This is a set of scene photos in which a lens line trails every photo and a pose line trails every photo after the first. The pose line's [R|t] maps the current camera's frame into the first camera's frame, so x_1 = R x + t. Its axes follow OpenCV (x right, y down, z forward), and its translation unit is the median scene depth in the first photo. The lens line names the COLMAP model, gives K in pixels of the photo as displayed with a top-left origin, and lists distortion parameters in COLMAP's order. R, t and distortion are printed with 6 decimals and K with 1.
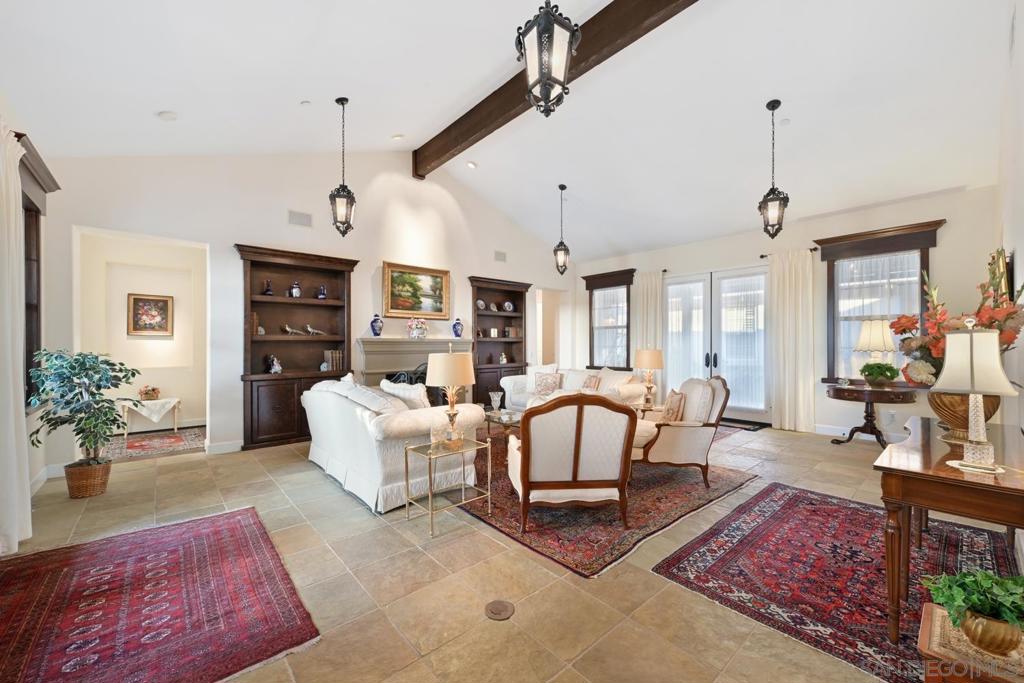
lens RADIAL K [[399.5, 0, 514.4], [0, 399.5, 344.7], [0, 0, 1]] dist [-0.001400, -0.000051]
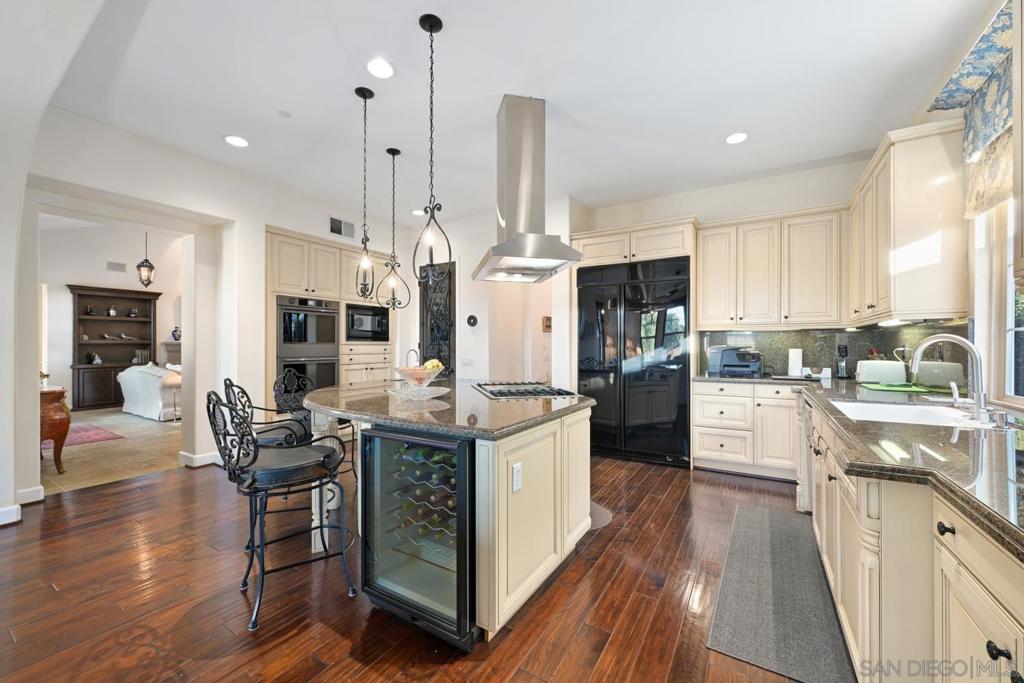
lens RADIAL K [[399.5, 0, 514.4], [0, 399.5, 344.7], [0, 0, 1]] dist [-0.001400, -0.000051]
pose [[0.956110, 0.001690, 0.293004, 0.501857], [-0.000281, 0.999988, -0.004851, 0.001138], [-0.293009, 0.004556, 0.956099, -0.958882]]
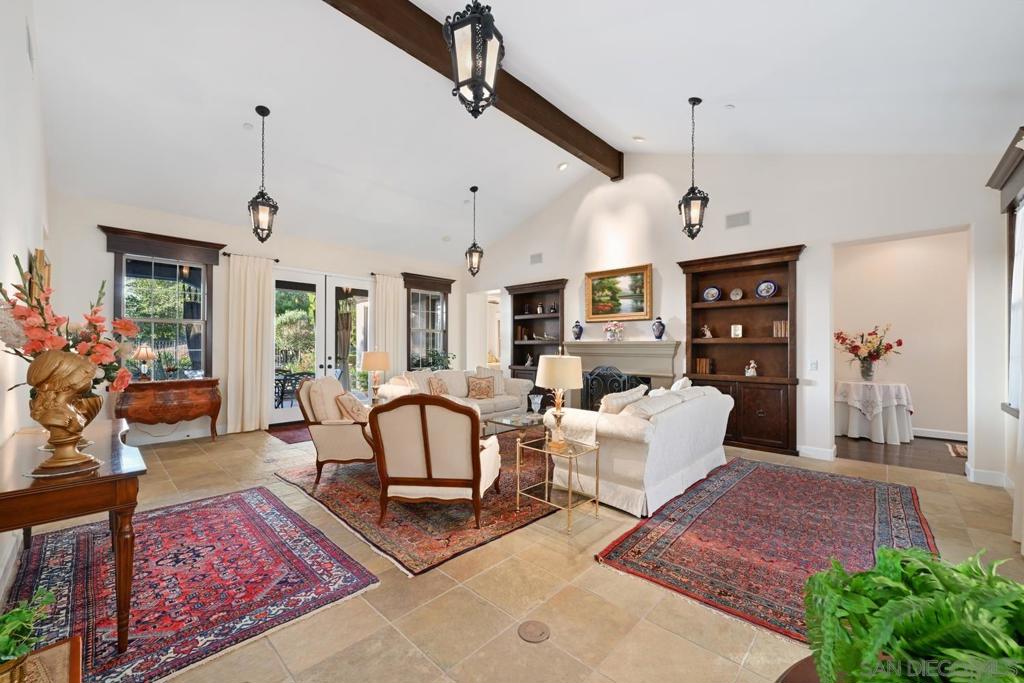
lens RADIAL K [[399.5, 0, 514.4], [0, 399.5, 344.7], [0, 0, 1]] dist [-0.001400, -0.000051]
pose [[0.094120, -0.004172, -0.995552, 0.853135], [-0.003999, 0.999982, -0.004569, -0.002079], [0.995553, 0.004412, 0.094102, 0.774147]]
